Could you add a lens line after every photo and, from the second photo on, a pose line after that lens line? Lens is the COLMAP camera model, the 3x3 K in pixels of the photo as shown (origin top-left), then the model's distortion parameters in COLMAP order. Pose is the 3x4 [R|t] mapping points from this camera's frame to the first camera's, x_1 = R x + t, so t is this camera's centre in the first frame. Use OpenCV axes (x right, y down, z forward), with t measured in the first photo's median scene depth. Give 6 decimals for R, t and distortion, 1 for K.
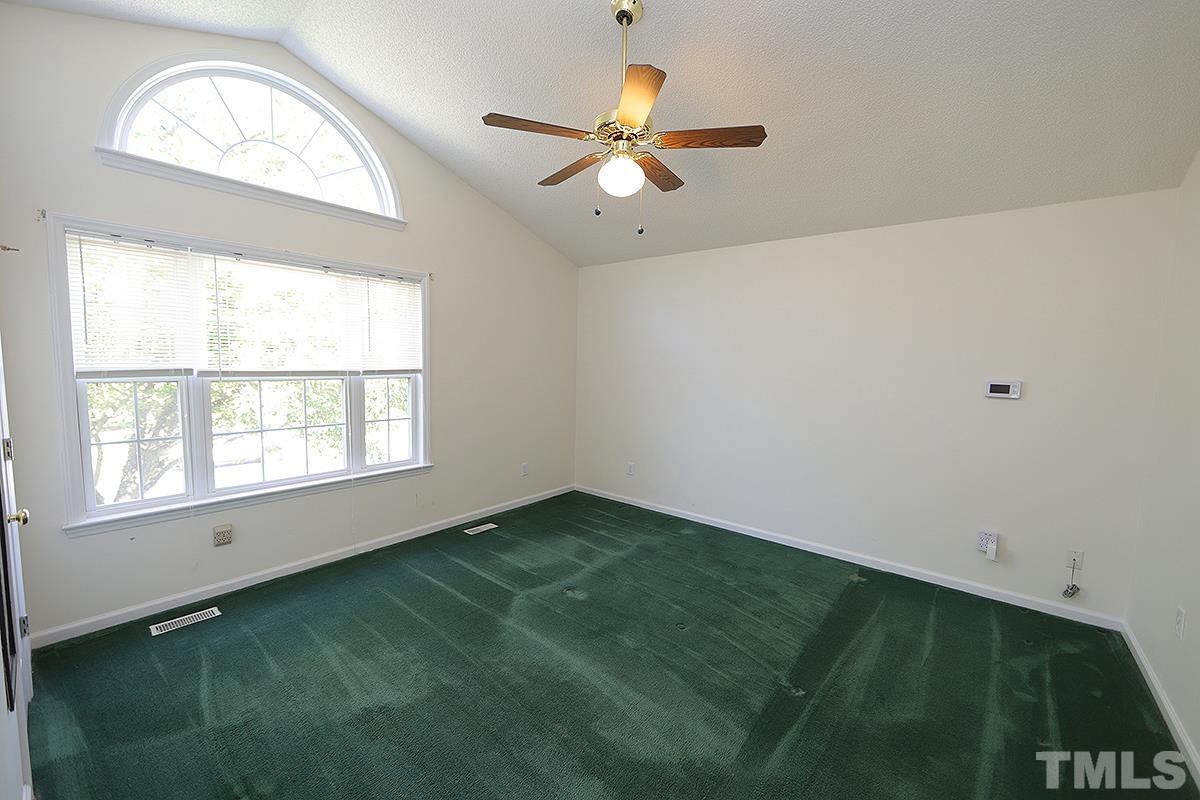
lens RADIAL K [[478.3, 0, 598.9], [0, 478.3, 402.9], [0, 0, 1]] dist [-0.009187, 0.000083]
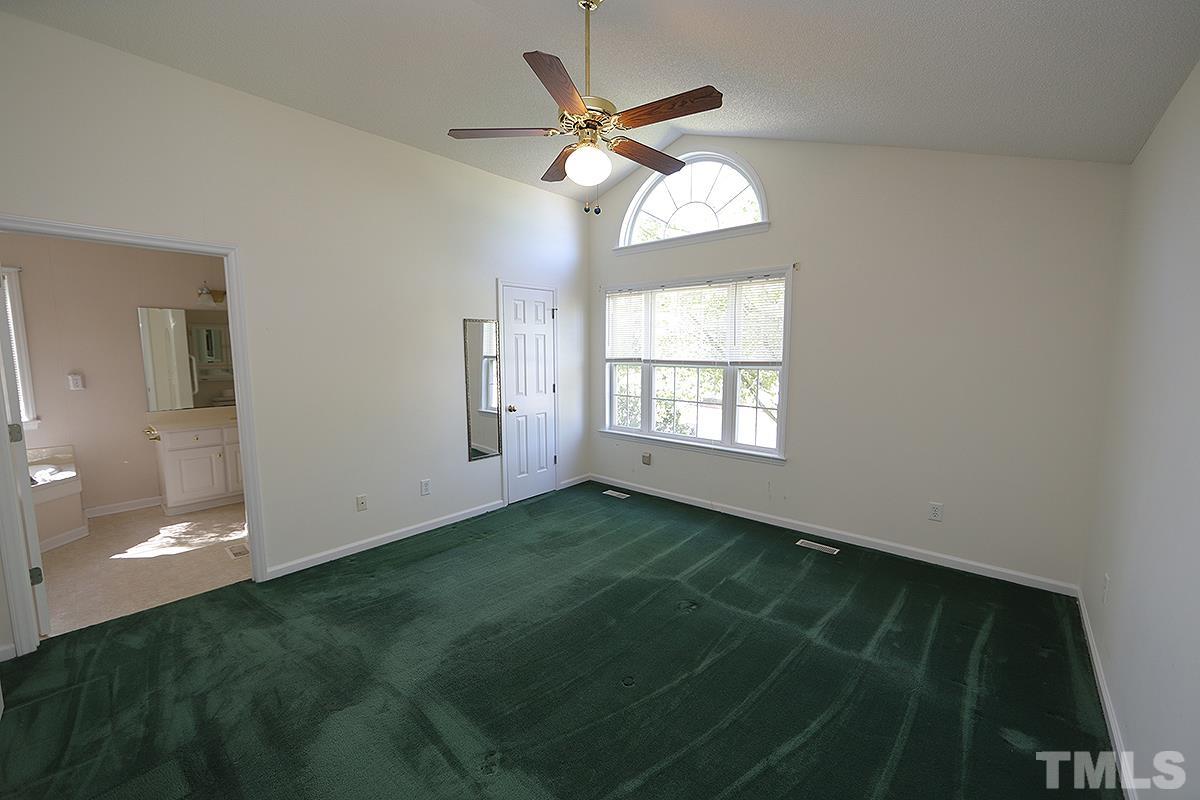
lens RADIAL K [[478.3, 0, 599.1], [0, 478.3, 398.0], [0, 0, 1]] dist [-0.009187, 0.000083]
pose [[-0.037792, 0.085505, -0.995621, 0.712729], [-0.090031, 0.991989, 0.088610, -0.053675], [0.995222, 0.092985, -0.029791, 0.709101]]
